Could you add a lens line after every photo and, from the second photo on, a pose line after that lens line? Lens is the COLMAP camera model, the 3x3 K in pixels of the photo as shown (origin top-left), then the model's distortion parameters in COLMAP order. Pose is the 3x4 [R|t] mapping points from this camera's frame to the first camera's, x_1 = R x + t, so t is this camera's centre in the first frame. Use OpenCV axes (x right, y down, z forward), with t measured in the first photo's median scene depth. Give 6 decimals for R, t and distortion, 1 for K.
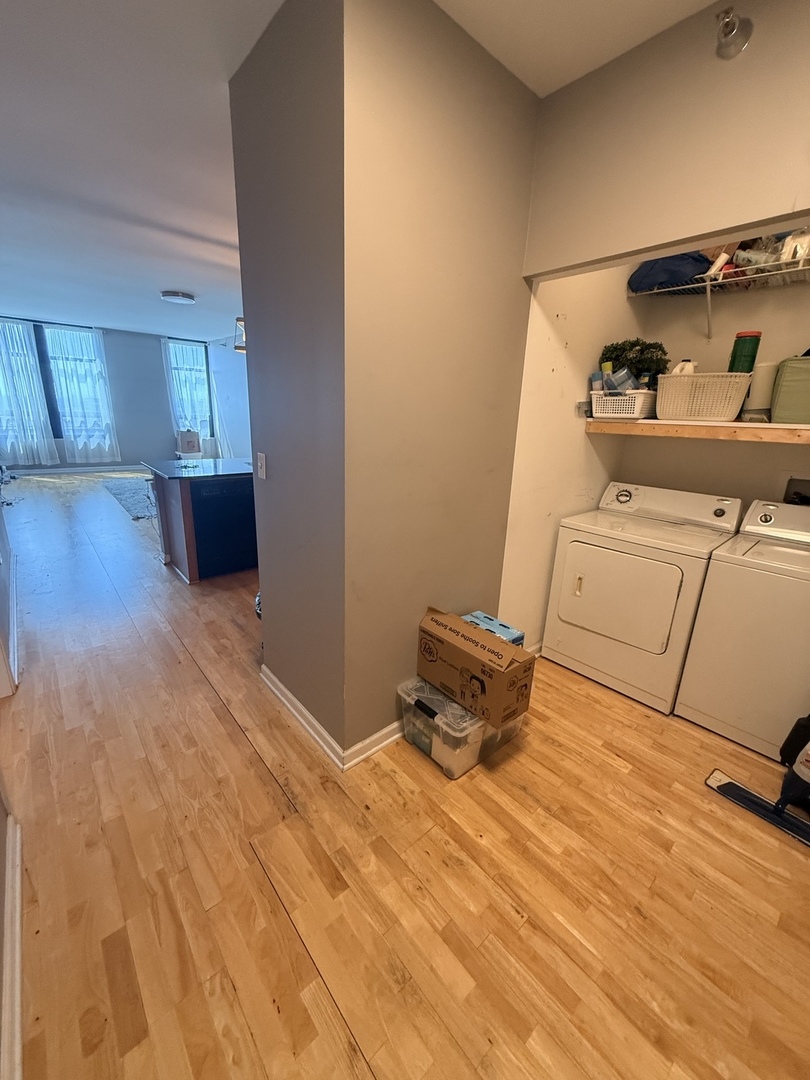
lens RADIAL K [[431.1, 0, 408.0], [0, 431.1, 537.7], [0, 0, 1]] dist [-0.001228, 0.000449]
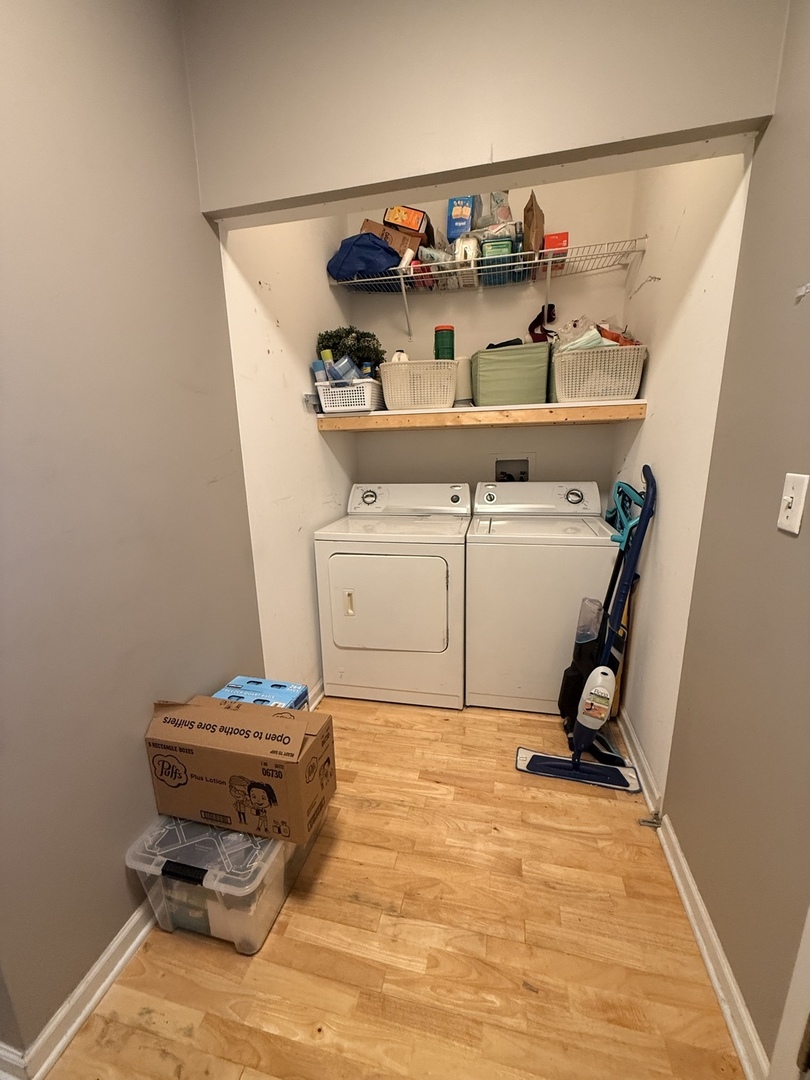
lens RADIAL K [[431.1, 0, 405.4], [0, 431.1, 535.0], [0, 0, 1]] dist [-0.001228, 0.000449]
pose [[0.815172, -0.180829, 0.550269, 0.044304], [0.214575, 0.976703, 0.003090, -0.001700], [-0.538008, 0.115556, 0.834982, 0.254382]]
